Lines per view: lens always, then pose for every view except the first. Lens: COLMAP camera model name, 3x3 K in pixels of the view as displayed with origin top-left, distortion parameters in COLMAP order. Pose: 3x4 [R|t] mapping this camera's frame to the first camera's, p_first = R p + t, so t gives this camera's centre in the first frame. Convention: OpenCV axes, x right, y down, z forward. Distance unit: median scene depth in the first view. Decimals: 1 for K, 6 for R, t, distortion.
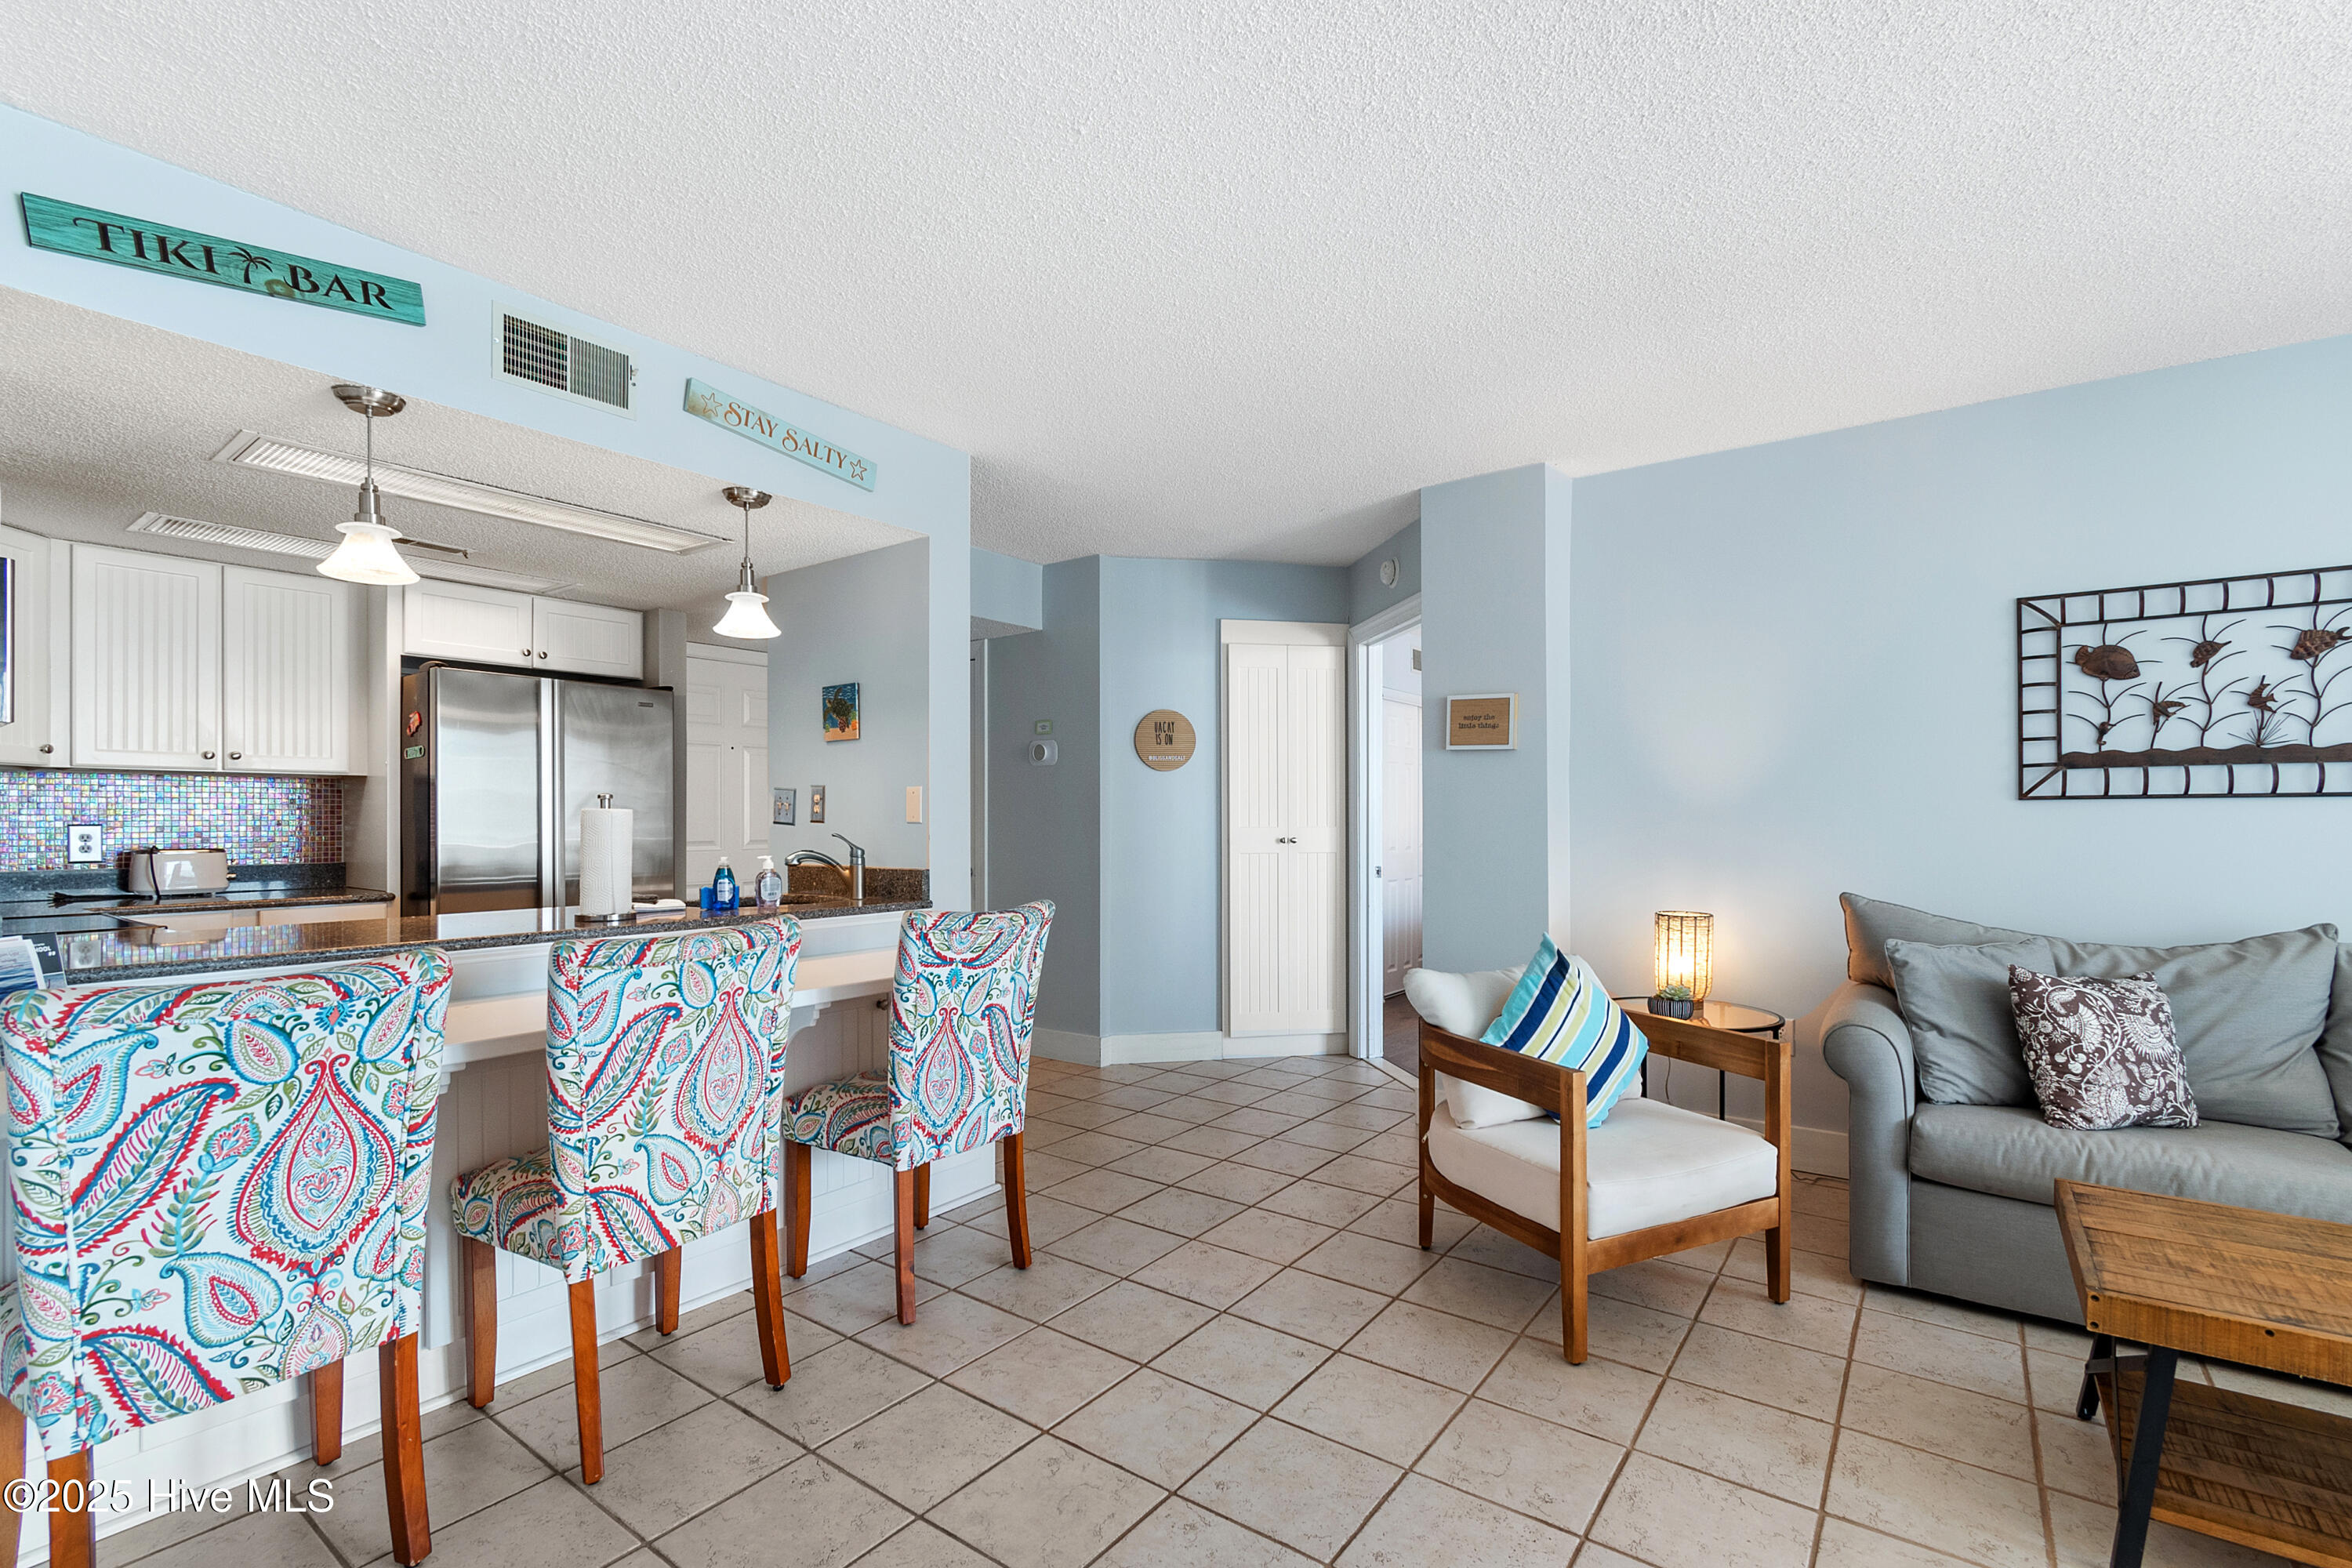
lens RADIAL K [[1046.2, 0, 1170.2], [0, 1046.2, 809.4], [0, 0, 1]] dist [0.001907, 0.000069]
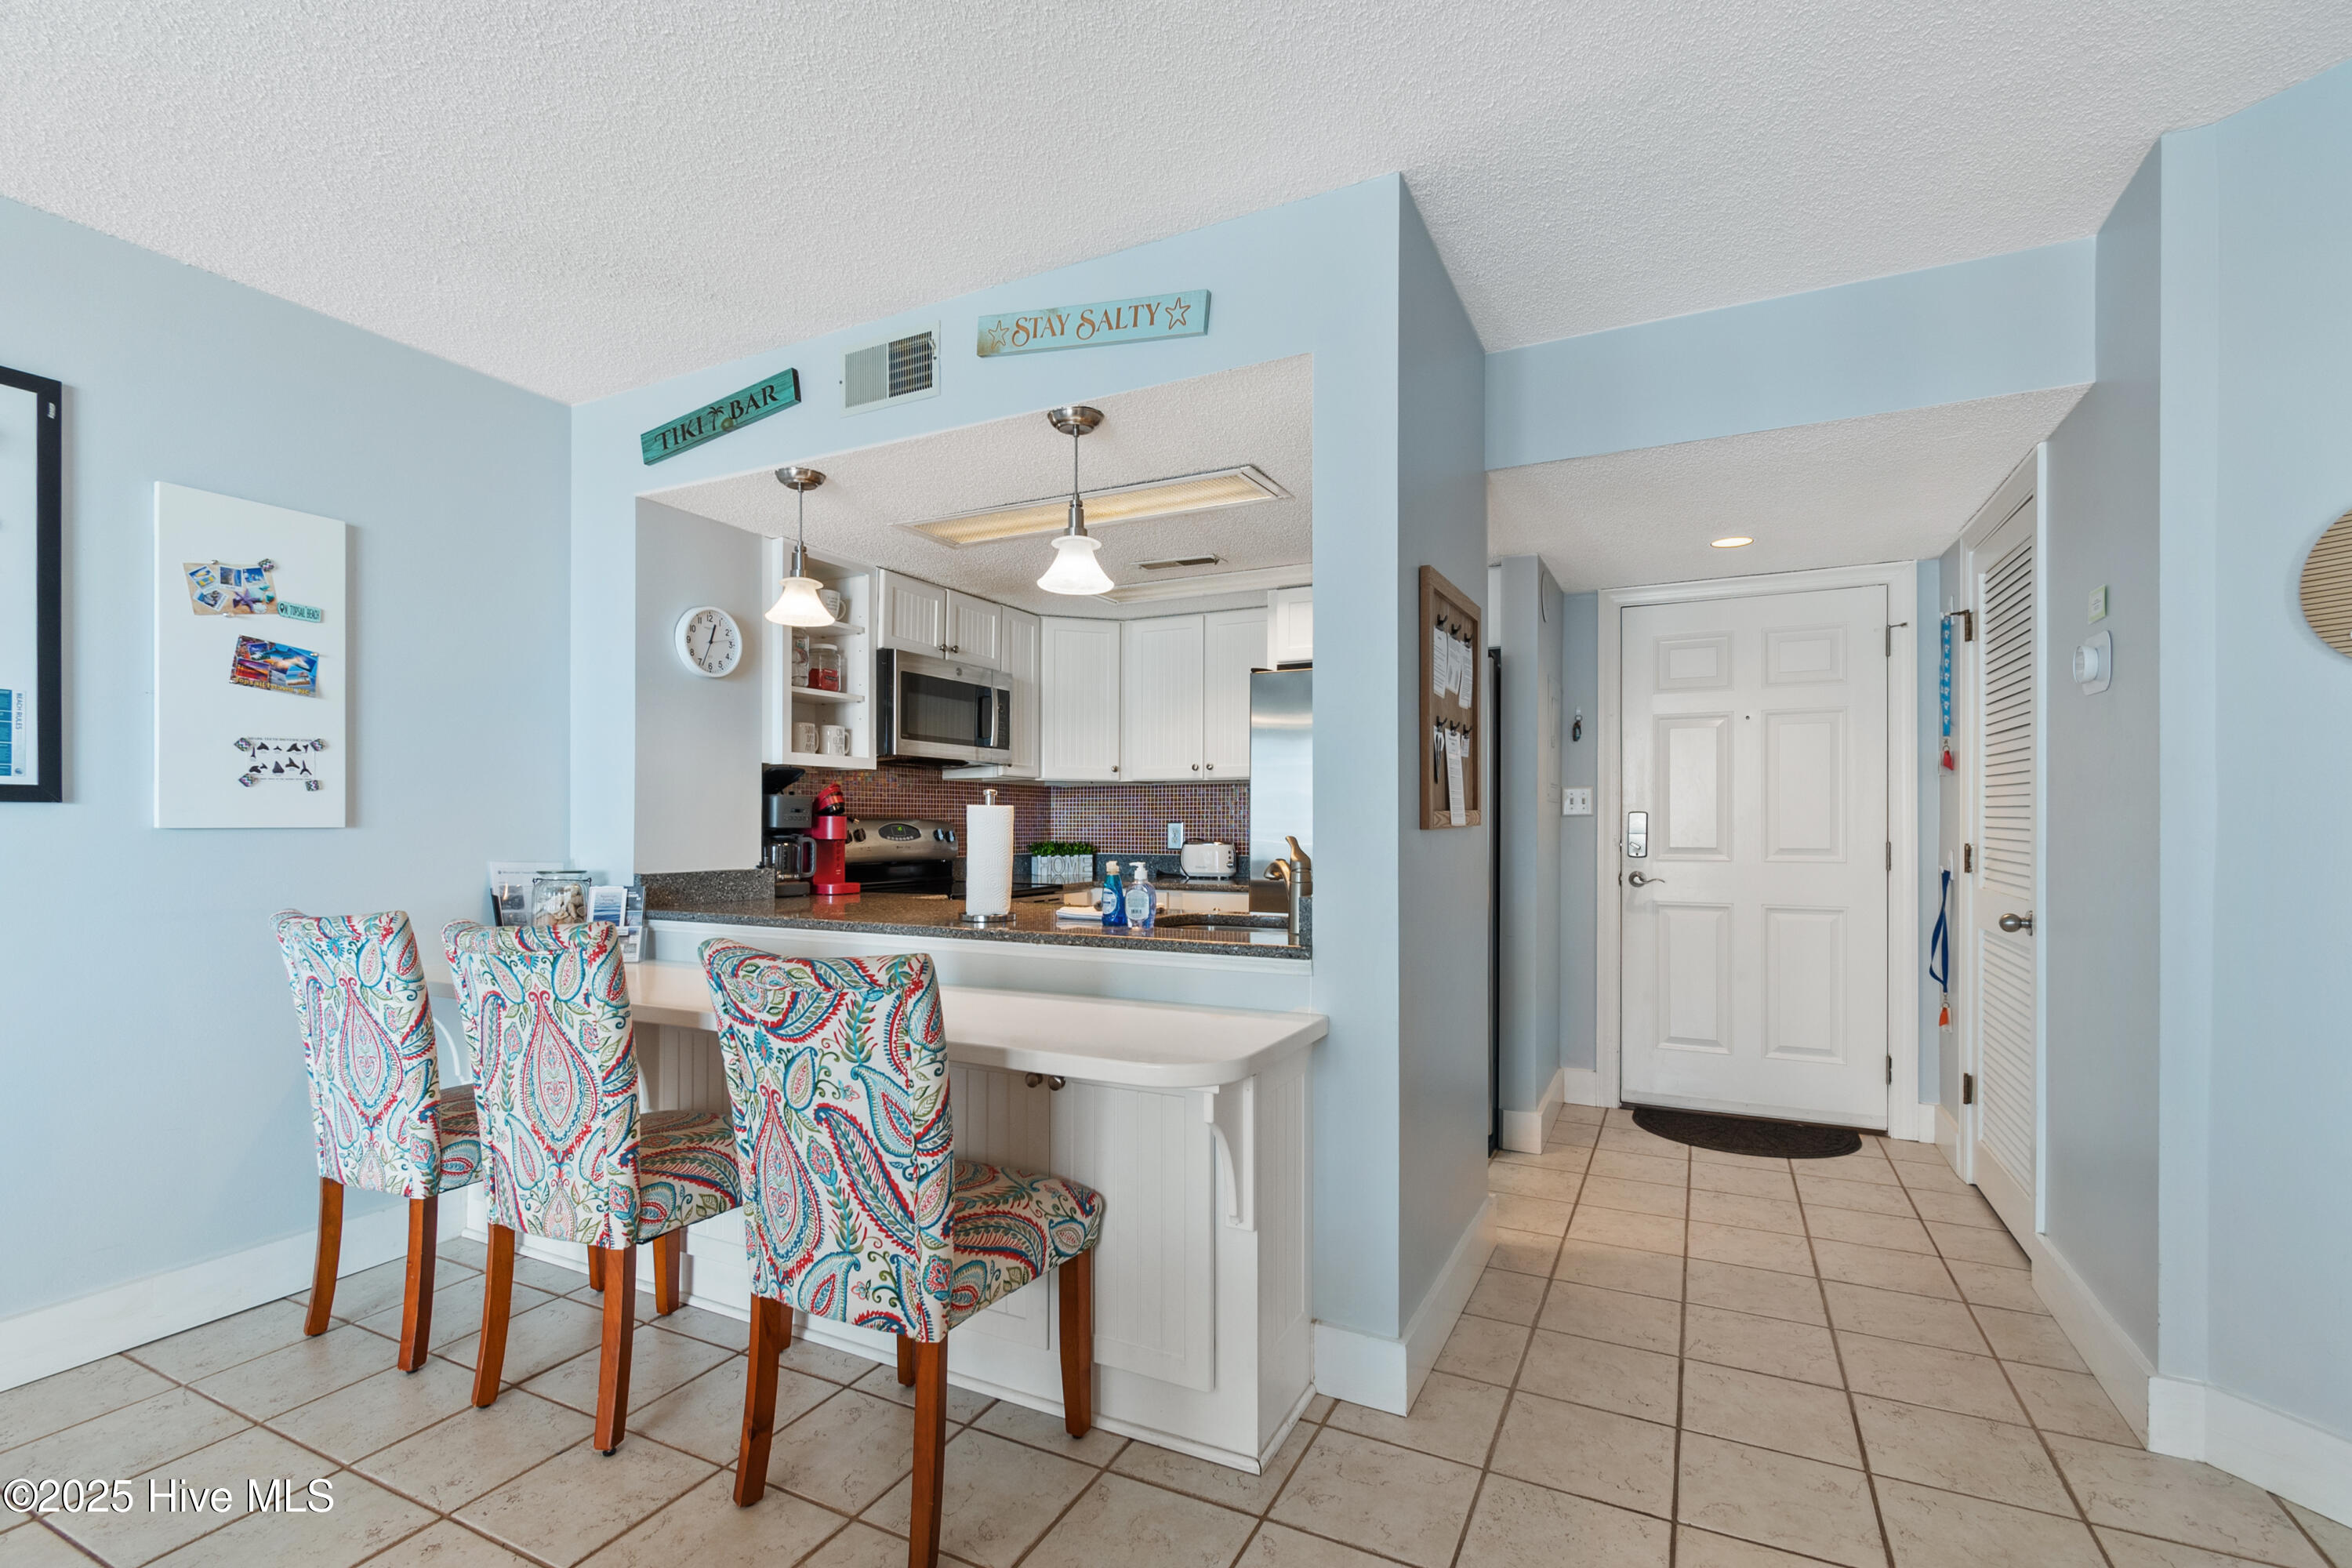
lens RADIAL K [[1064.2, 0, 1177.0], [0, 1064.2, 818.6], [0, 0, 1]] dist [0.001073, -0.000054]
pose [[0.175576, -0.002036, -0.984464, 0.505984], [0.008628, 0.999963, -0.000530, 0.015534], [0.984428, -0.008401, 0.175587, 1.107837]]
